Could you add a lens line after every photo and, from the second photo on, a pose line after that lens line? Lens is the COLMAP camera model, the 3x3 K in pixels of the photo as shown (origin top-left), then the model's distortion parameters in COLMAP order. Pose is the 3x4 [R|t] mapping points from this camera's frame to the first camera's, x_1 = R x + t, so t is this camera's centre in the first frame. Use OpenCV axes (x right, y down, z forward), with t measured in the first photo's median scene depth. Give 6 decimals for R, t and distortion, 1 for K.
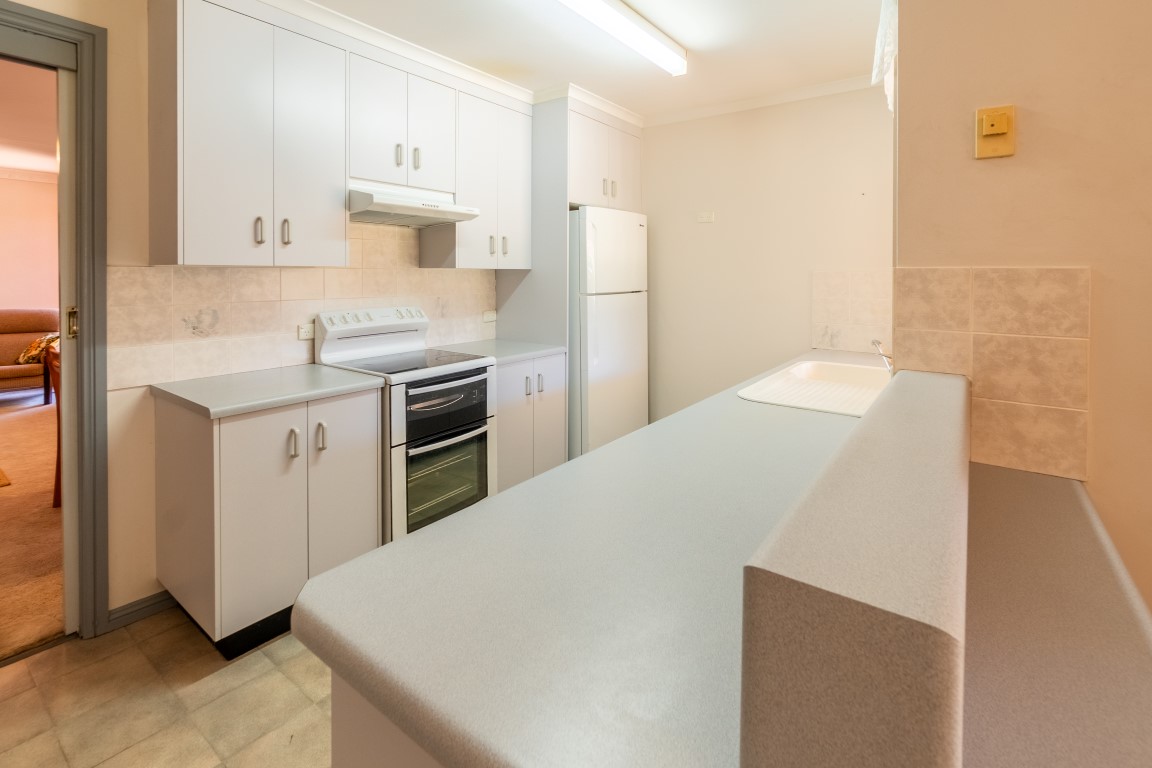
lens RADIAL K [[514.0, 0, 576.0], [0, 514.0, 384.0], [0, 0, 1]] dist [-0.000098, -0.000051]
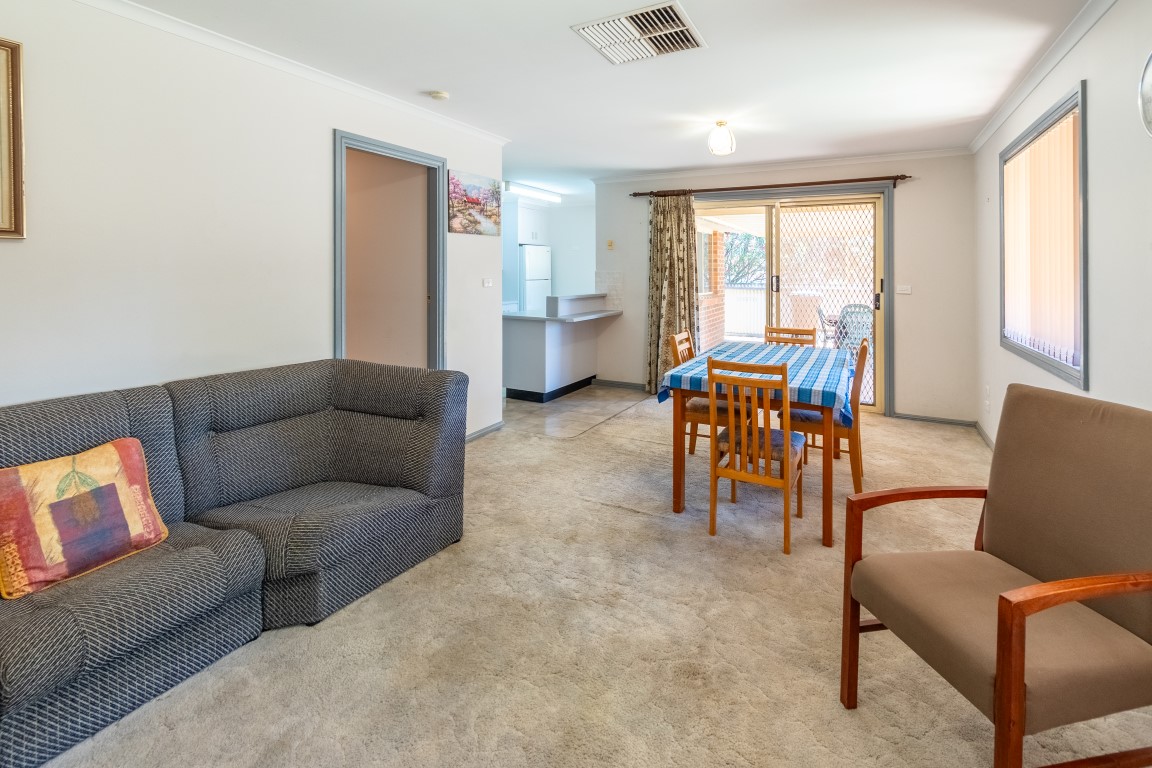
lens RADIAL K [[514.0, 0, 576.0], [0, 514.0, 384.0], [0, 0, 1]] dist [-0.000098, -0.000051]
pose [[0.988688, -0.010253, 0.149638, -0.116517], [0.010231, 0.999947, 0.000918, 0.327418], [-0.149640, 0.000623, 0.988740, -1.480534]]
